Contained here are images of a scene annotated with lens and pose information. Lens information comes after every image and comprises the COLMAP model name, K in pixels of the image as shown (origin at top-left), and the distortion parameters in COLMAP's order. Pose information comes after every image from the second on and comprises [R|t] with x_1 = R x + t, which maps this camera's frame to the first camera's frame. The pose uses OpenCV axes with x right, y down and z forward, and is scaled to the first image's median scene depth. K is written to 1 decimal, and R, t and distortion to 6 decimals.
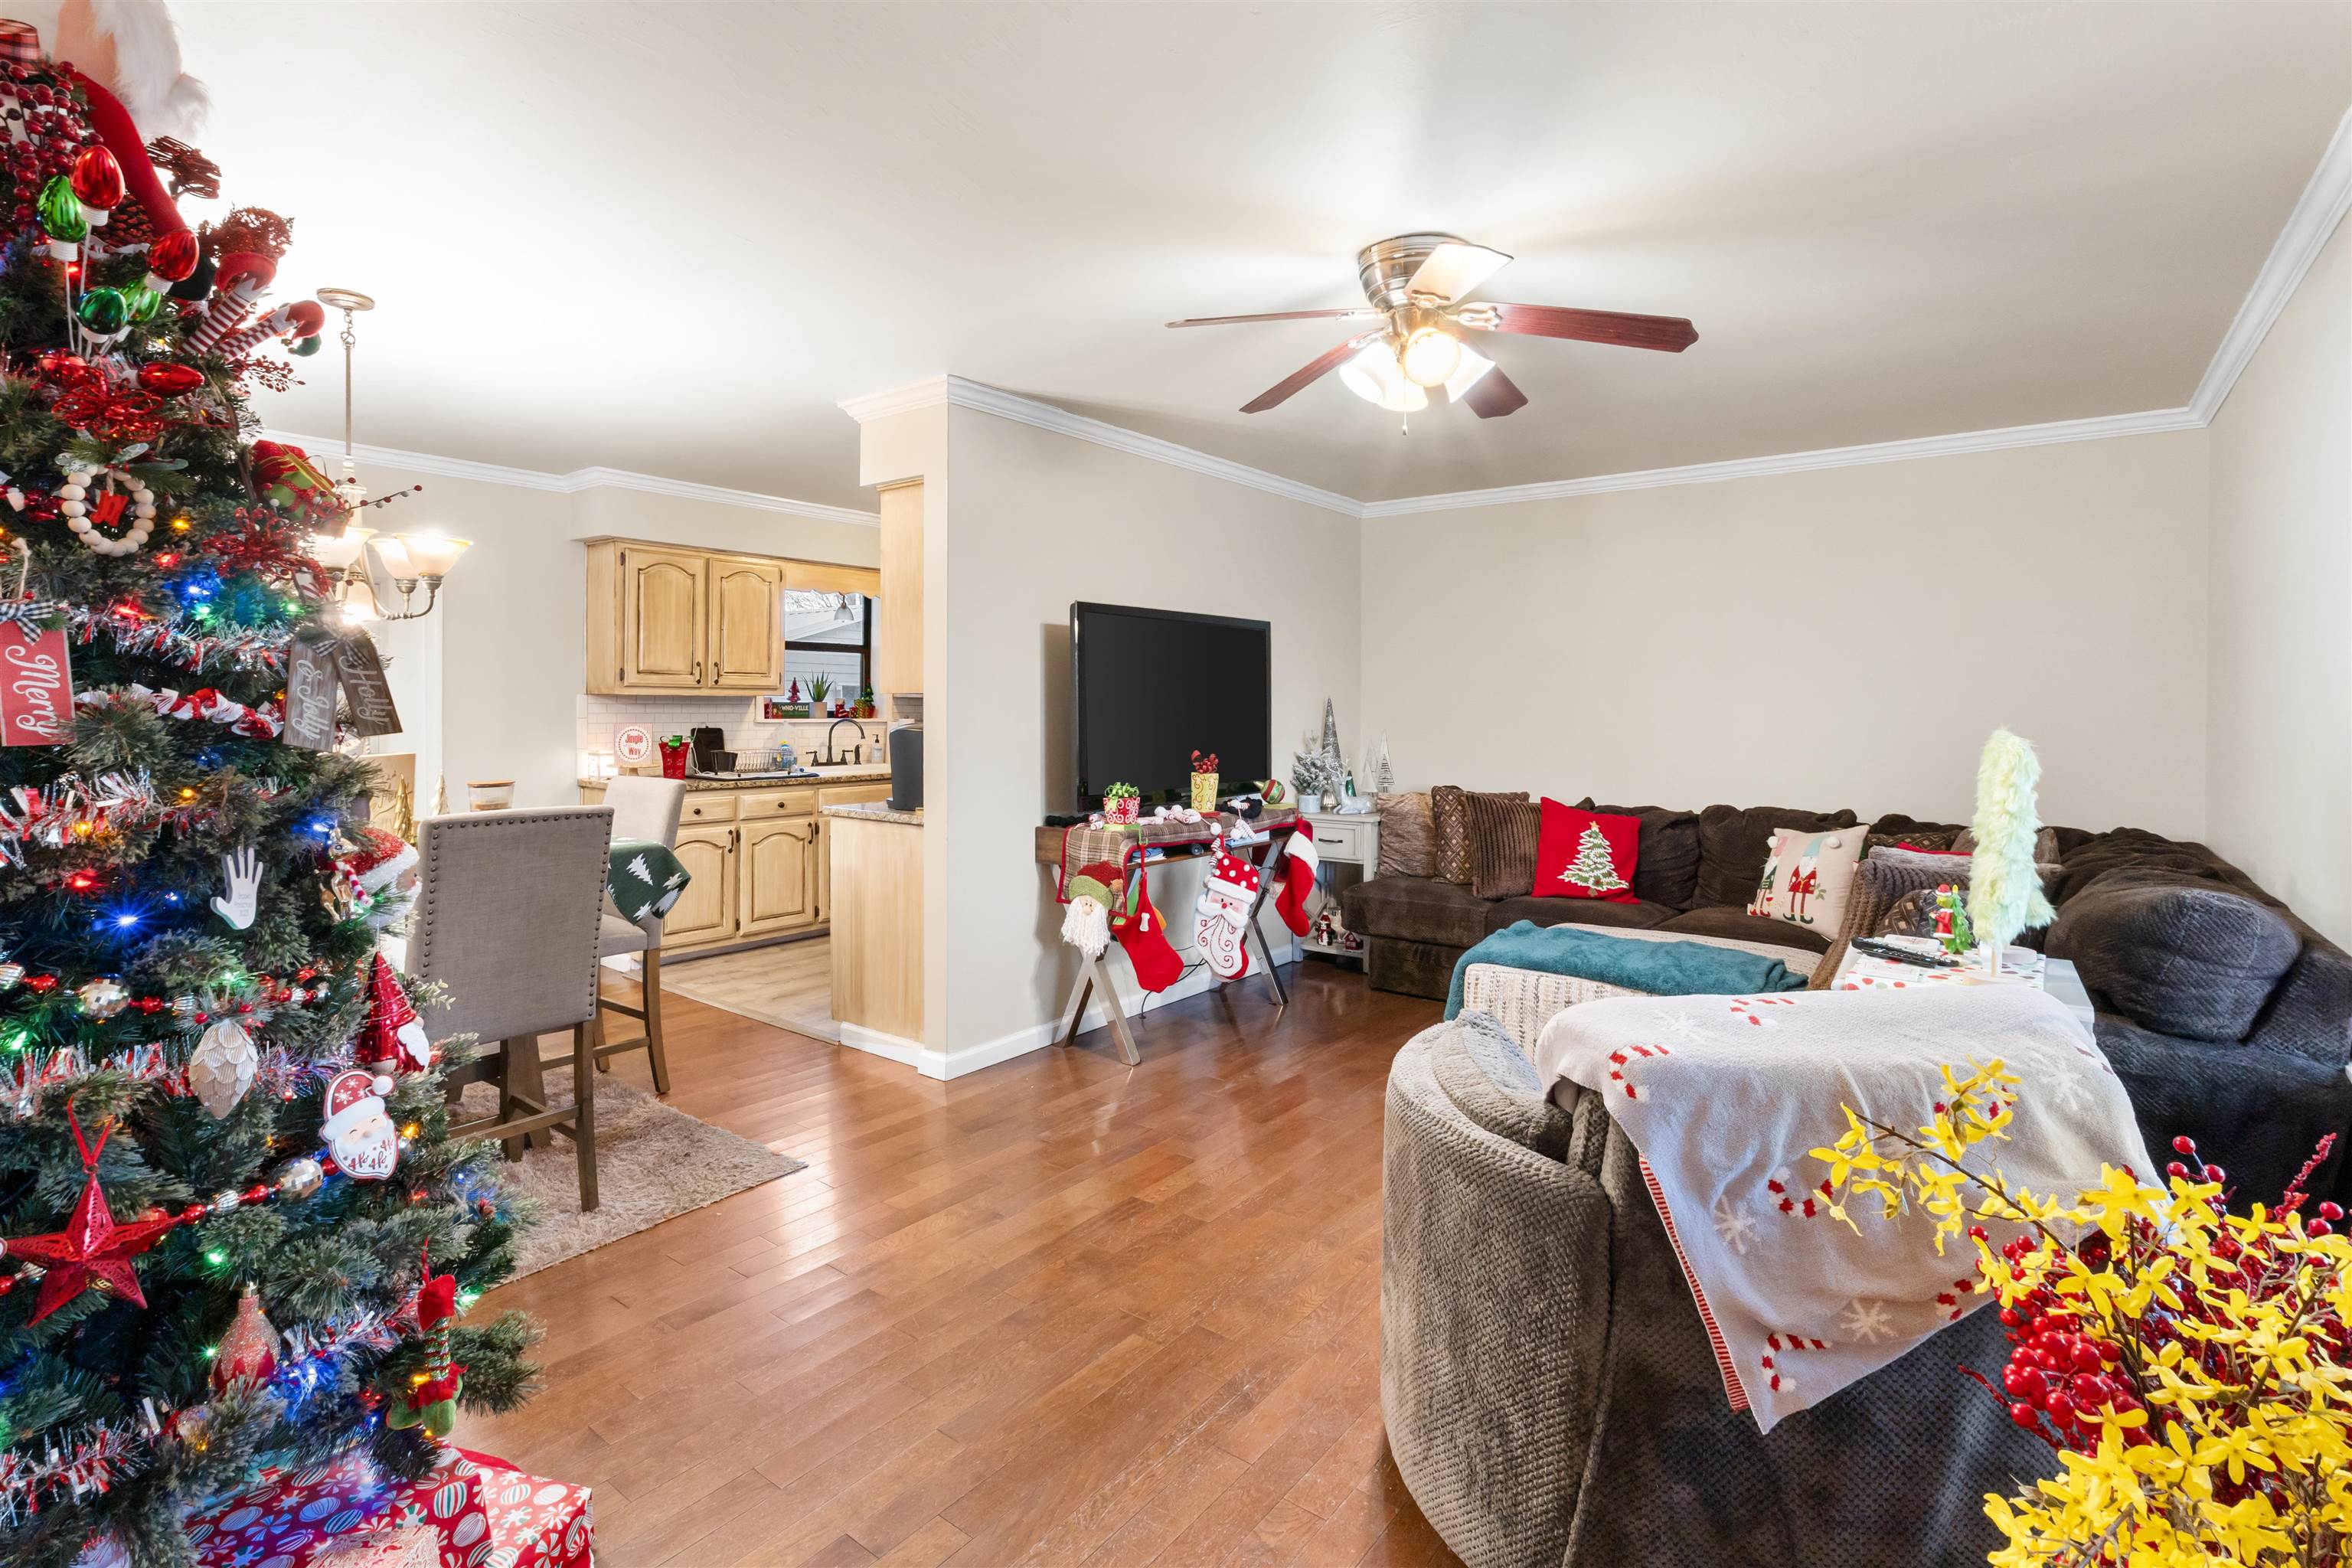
lens RADIAL K [[1114.4, 0, 1175.0], [0, 1114.4, 669.7], [0, 0, 1]] dist [-0.001614, -0.000268]
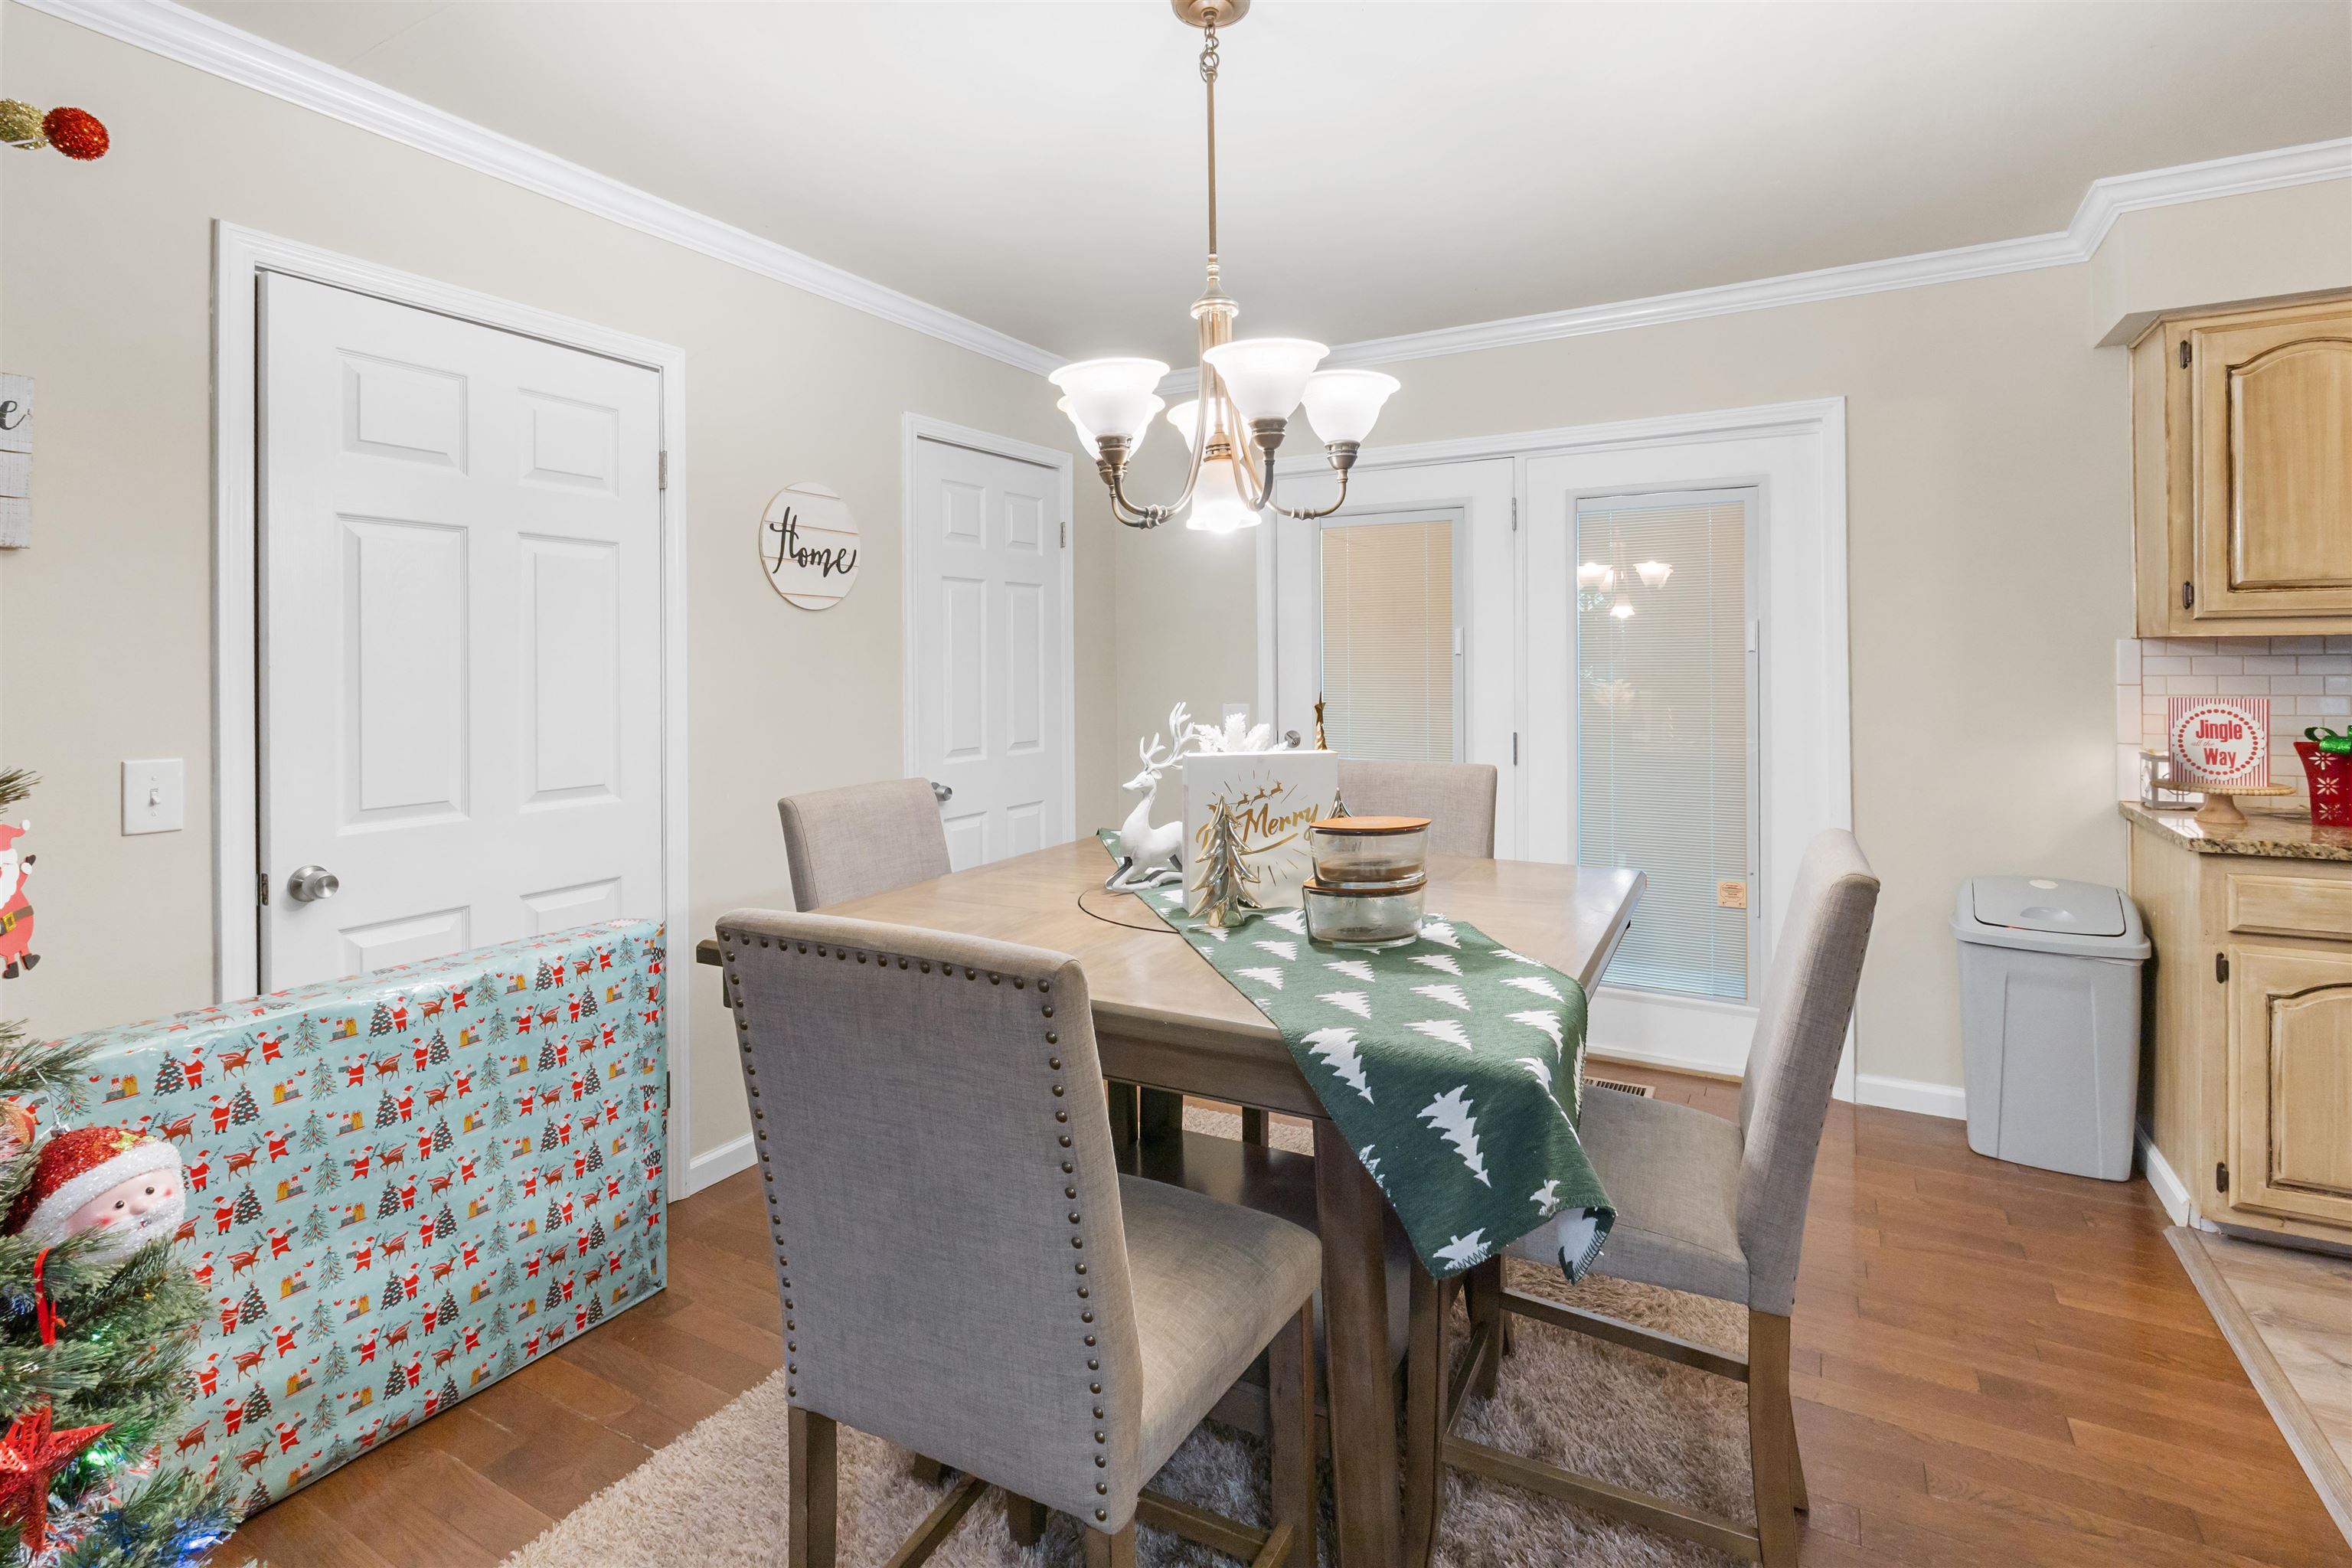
lens RADIAL K [[1114.4, 0, 1175.0], [0, 1114.4, 669.7], [0, 0, 1]] dist [-0.001614, -0.000268]
pose [[0.140302, -0.001288, -0.990108, -0.082212], [0.039172, 0.999223, 0.004251, 0.017140], [0.989334, -0.039381, 0.140243, 0.494070]]
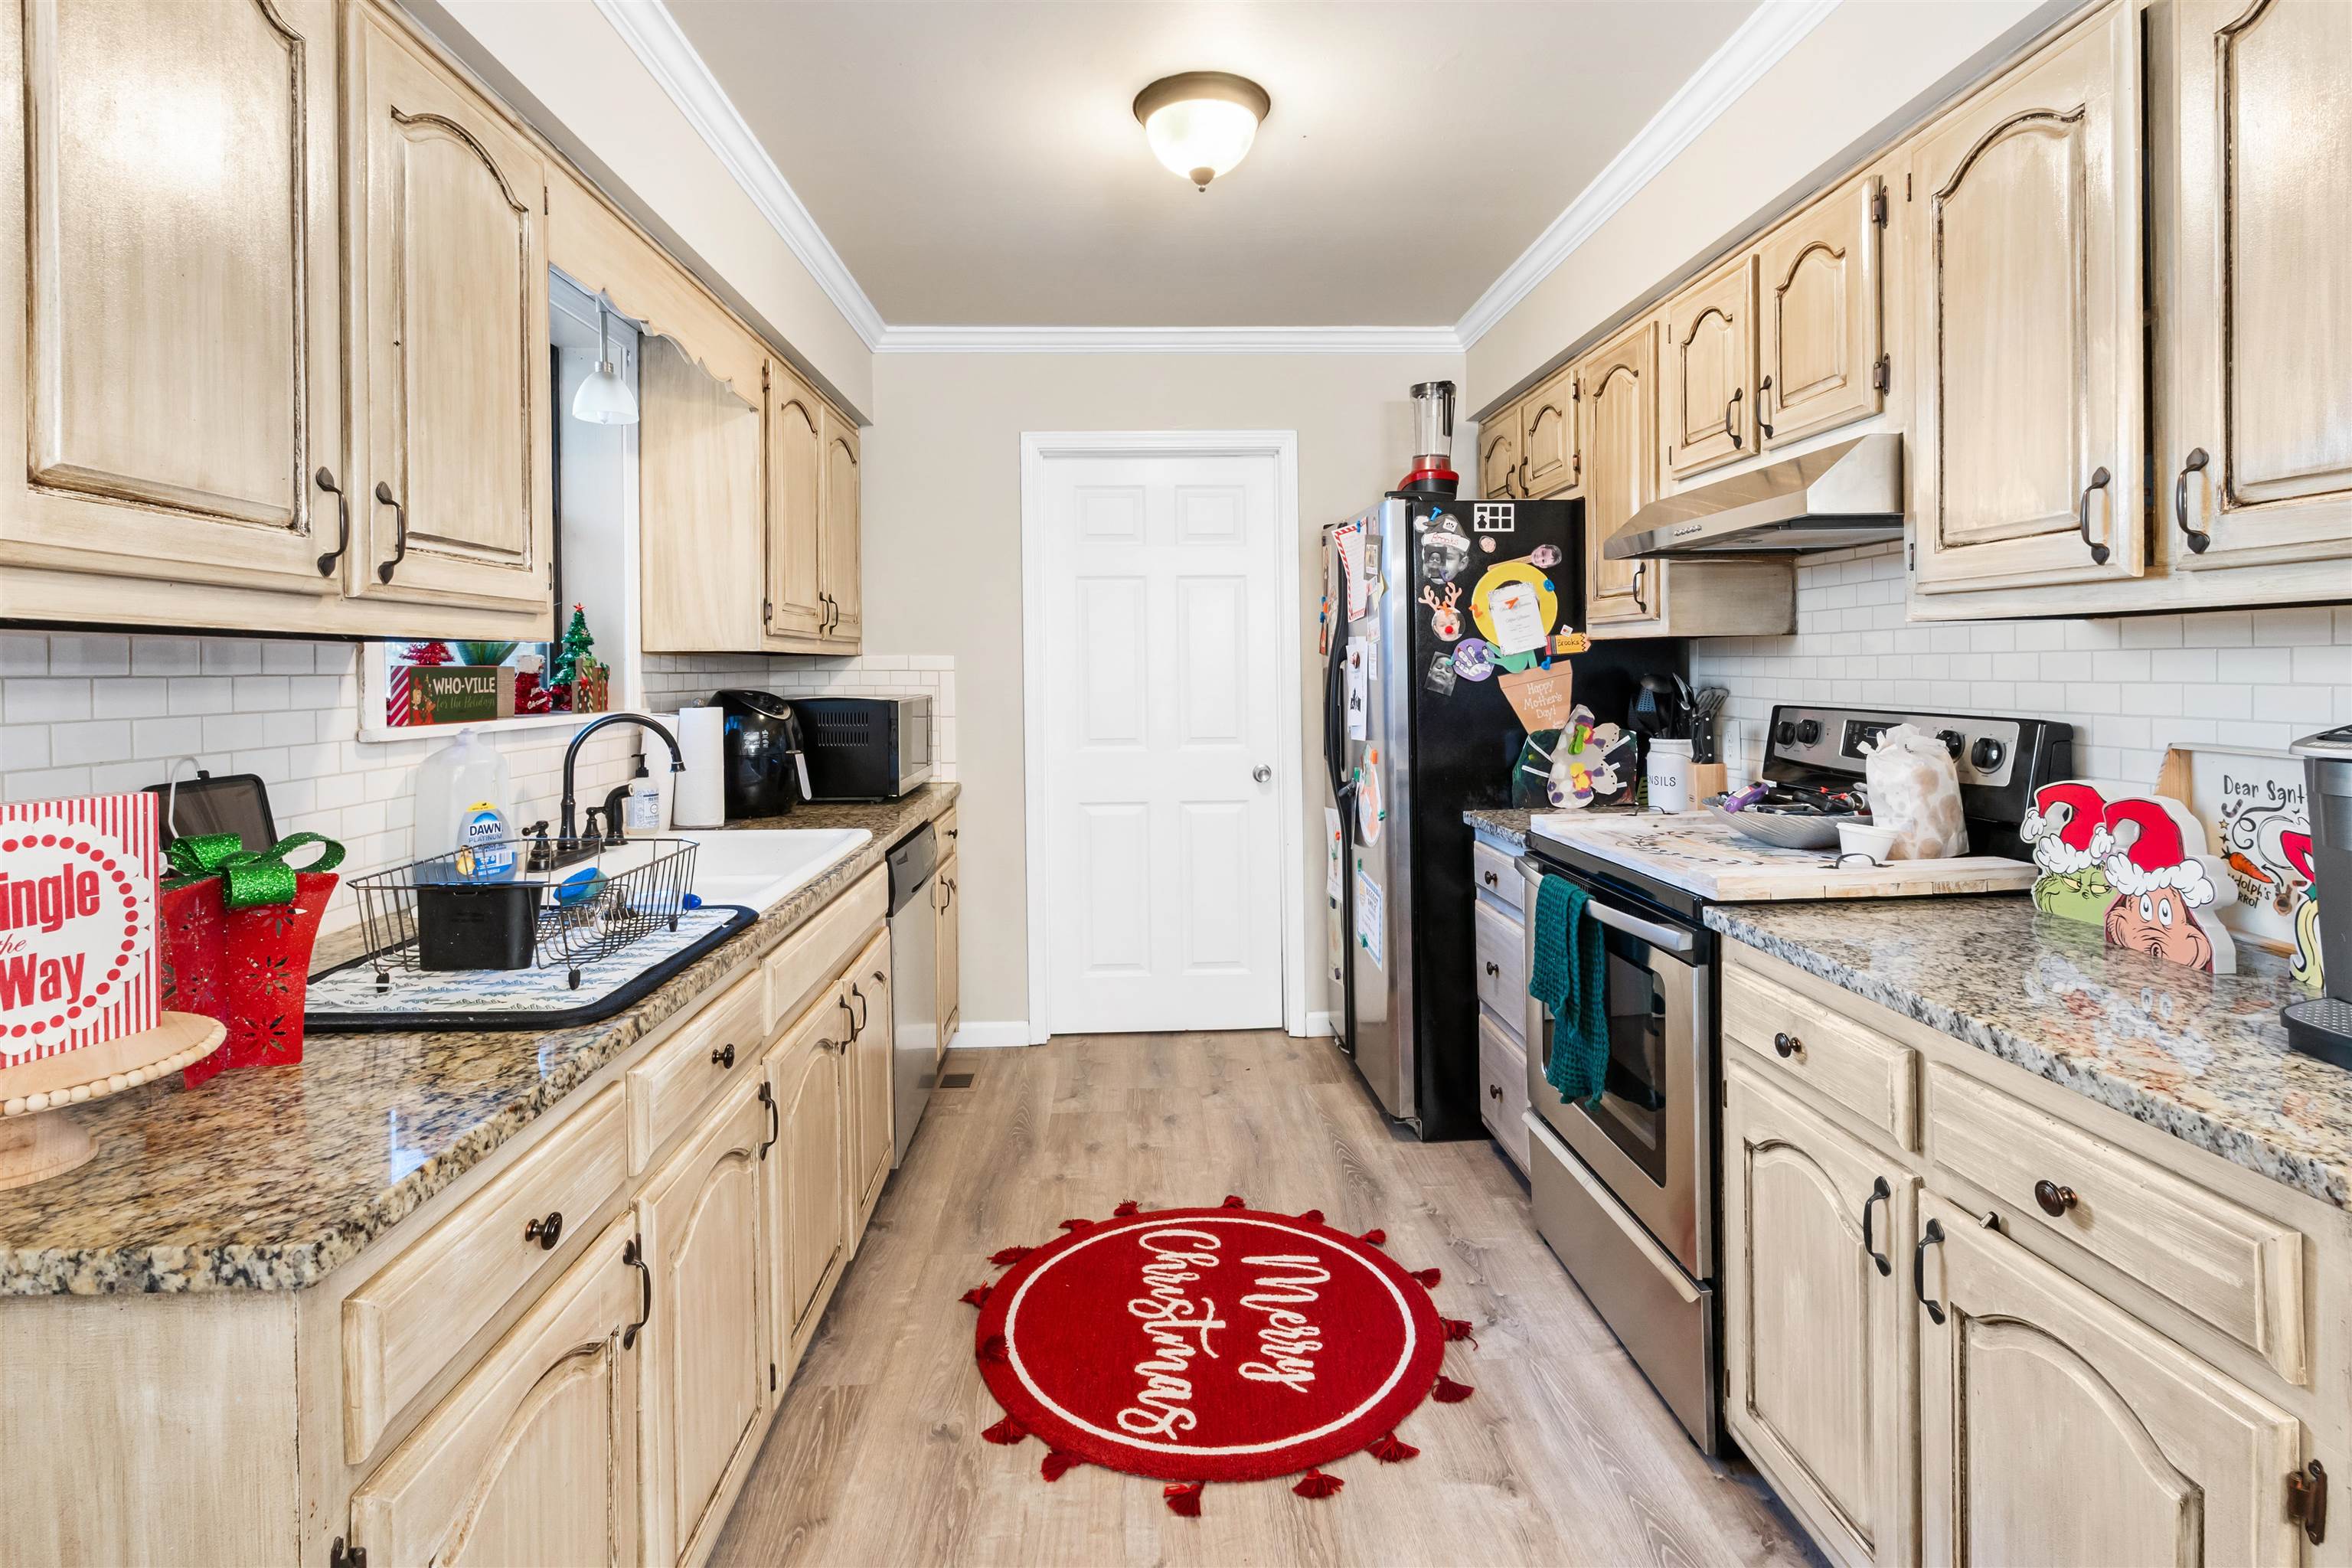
lens RADIAL K [[1114.4, 0, 1175.0], [0, 1114.4, 669.7], [0, 0, 1]] dist [-0.001614, -0.000268]
pose [[0.766047, -0.009706, 0.642711, -0.468605], [-0.011097, 0.999537, 0.028320, 0.023678], [-0.642689, -0.028827, 0.765585, 0.777228]]
